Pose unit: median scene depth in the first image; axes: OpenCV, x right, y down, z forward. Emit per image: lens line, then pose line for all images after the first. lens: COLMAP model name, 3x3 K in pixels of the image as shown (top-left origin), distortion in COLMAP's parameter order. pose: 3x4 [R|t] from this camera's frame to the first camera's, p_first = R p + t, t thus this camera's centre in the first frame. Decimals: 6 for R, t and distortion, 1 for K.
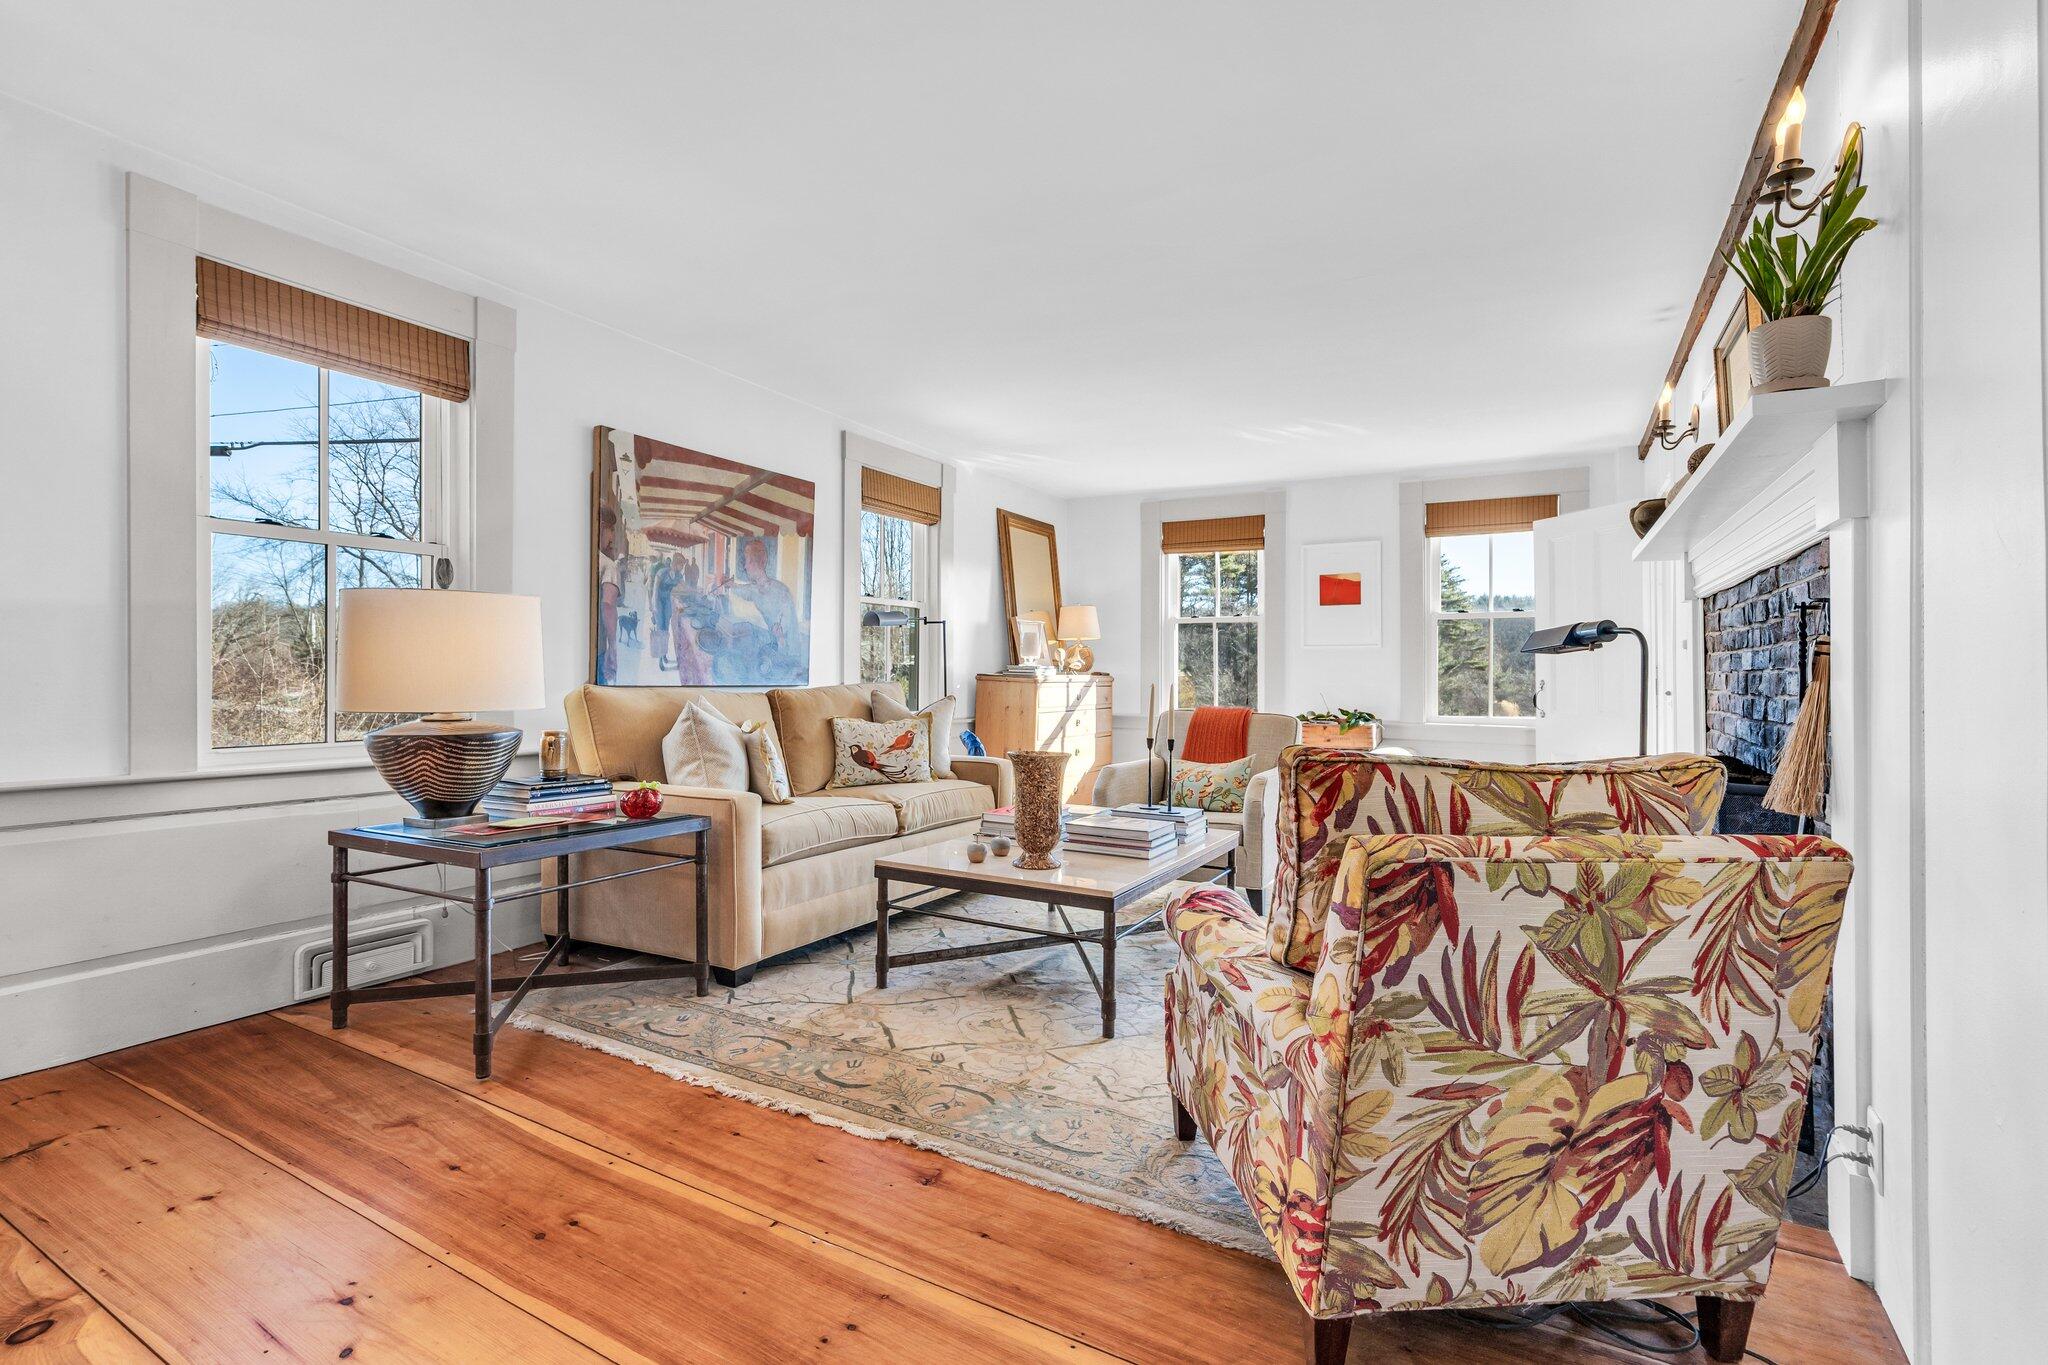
lens RADIAL K [[937.3, 0, 1036.8], [0, 937.3, 671.2], [0, 0, 1]] dist [-0.005427, 0.000147]
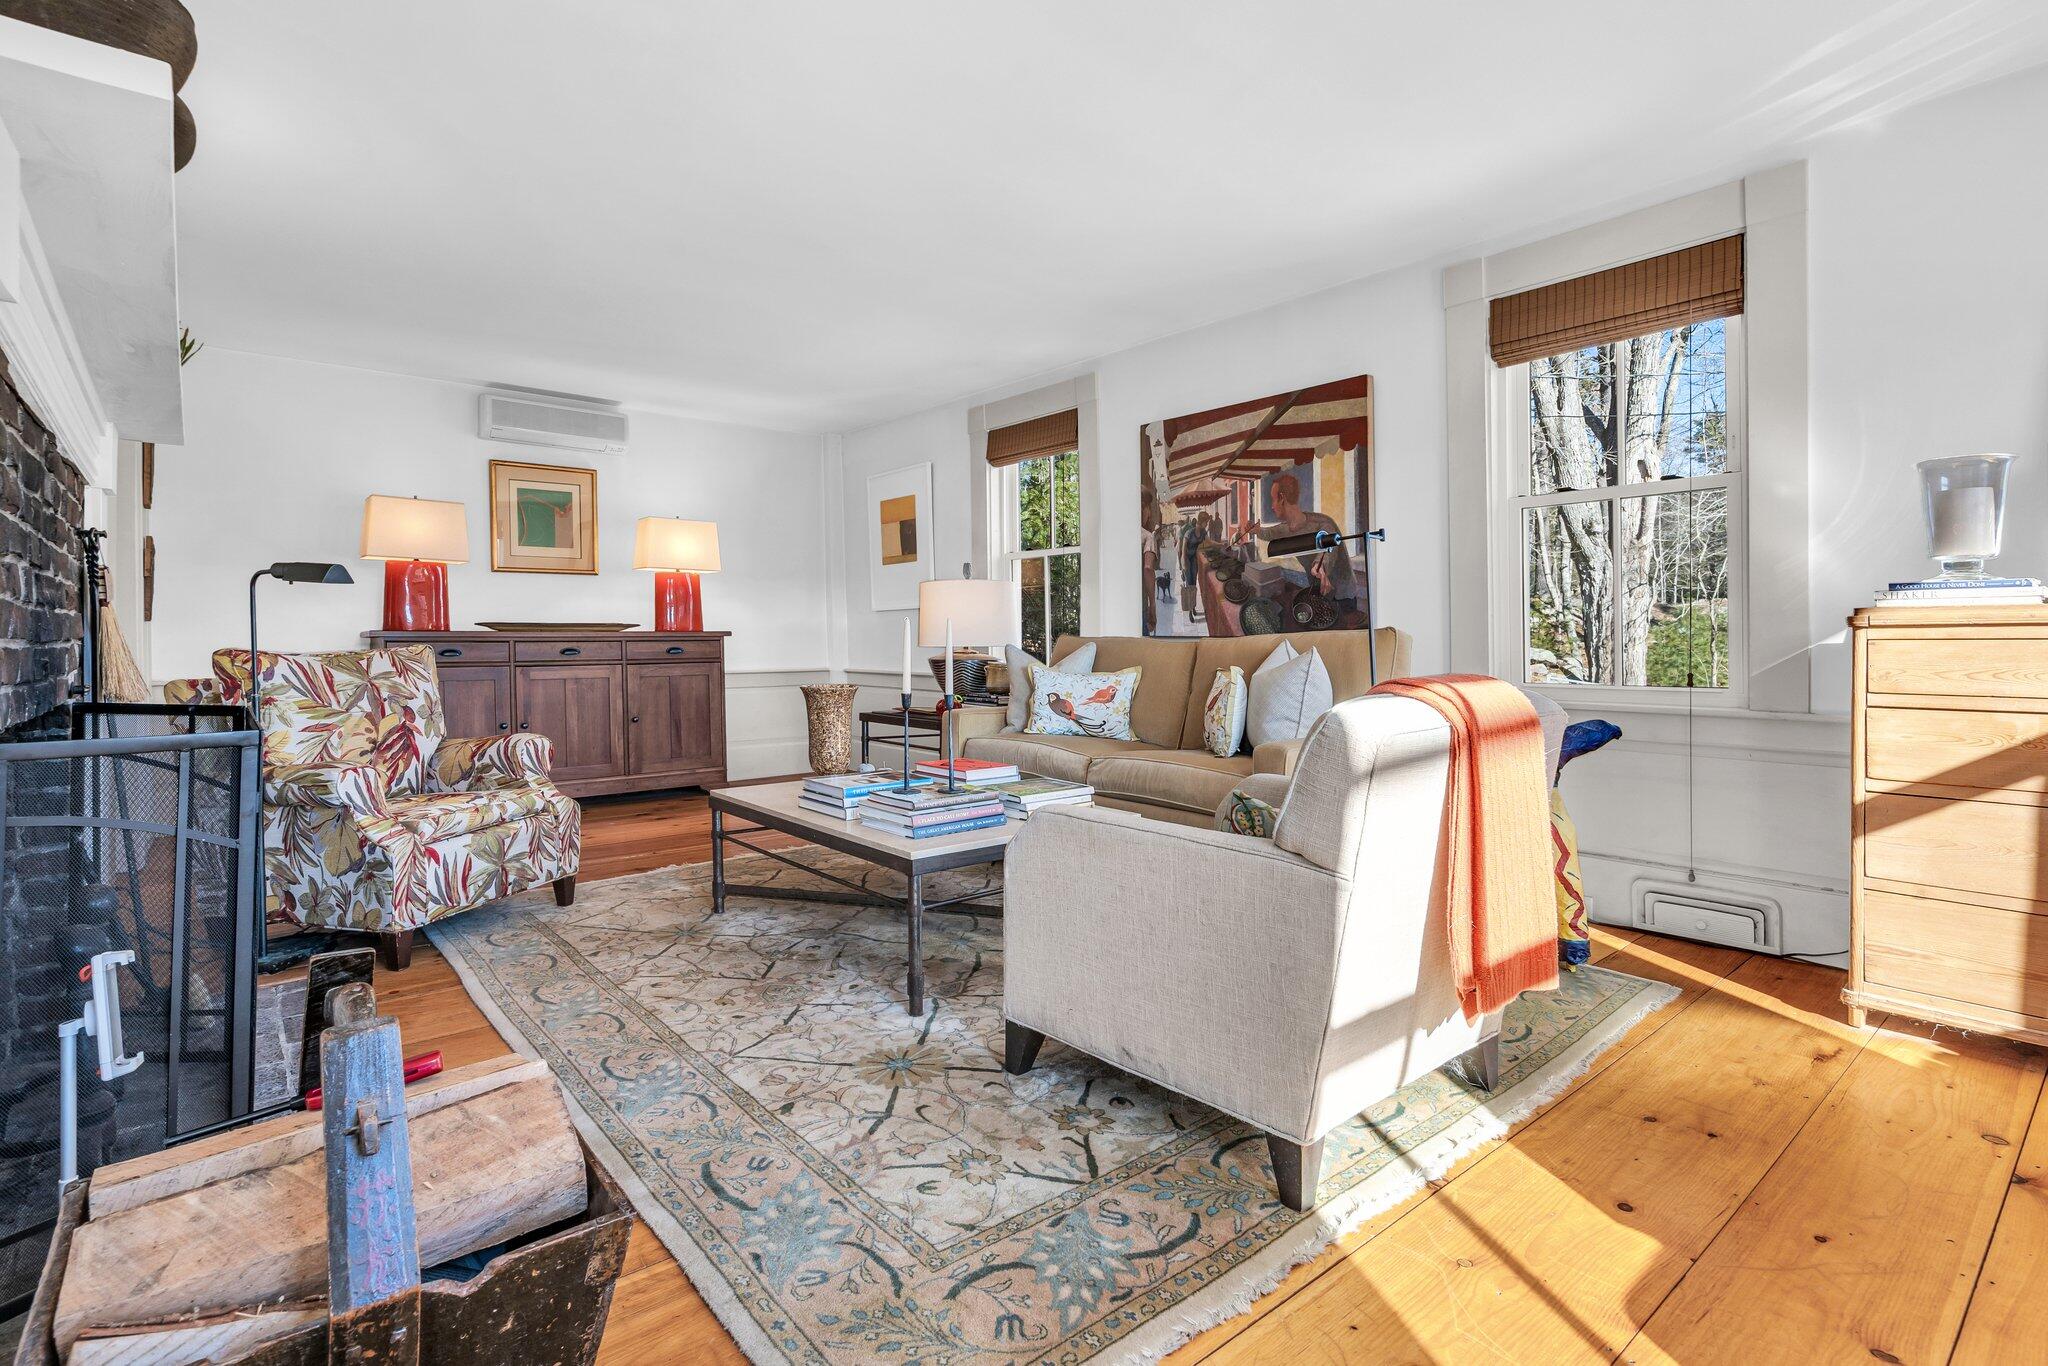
lens RADIAL K [[988.0, 0, 1000.3], [0, 988.0, 649.1], [0, 0, 1]] dist [-0.002715, -0.000248]
pose [[-0.373430, -0.006818, -0.927633, 0.742675], [-0.003582, 0.999976, -0.005907, 0.037456], [0.927652, 0.001116, -0.373445, 1.203681]]
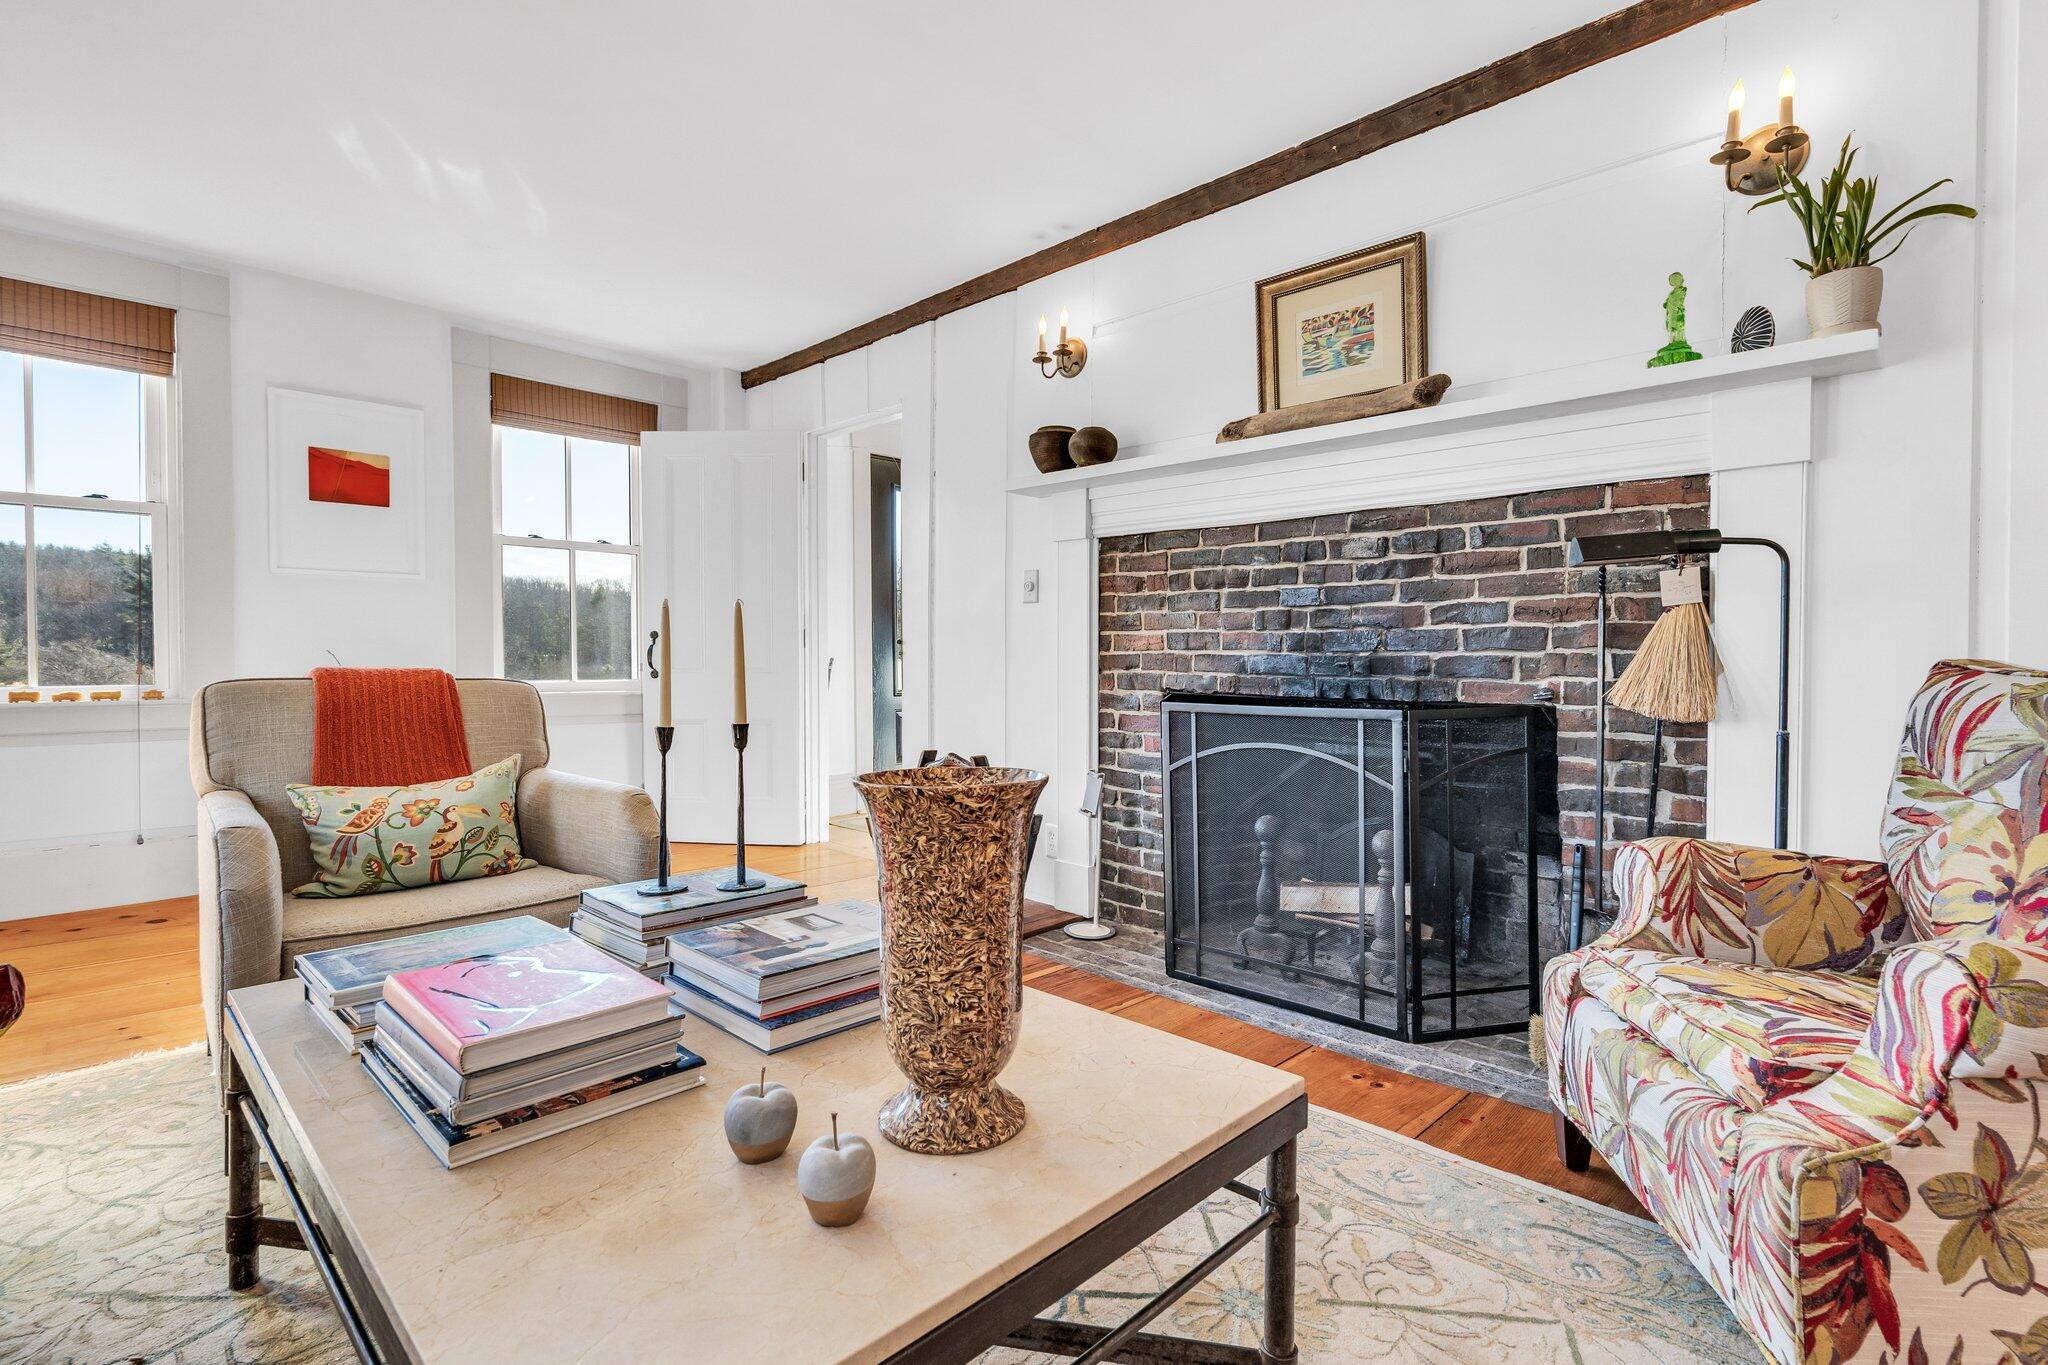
lens RADIAL K [[962.7, 0, 1015.7], [0, 962.7, 661.2], [0, 0, 1]] dist [-0.001457, 0.000692]
pose [[0.283027, -0.011873, 0.959038, -0.234638], [-0.005180, 0.999890, 0.013908, 0.031444], [-0.959098, -0.008904, 0.282934, 0.662039]]
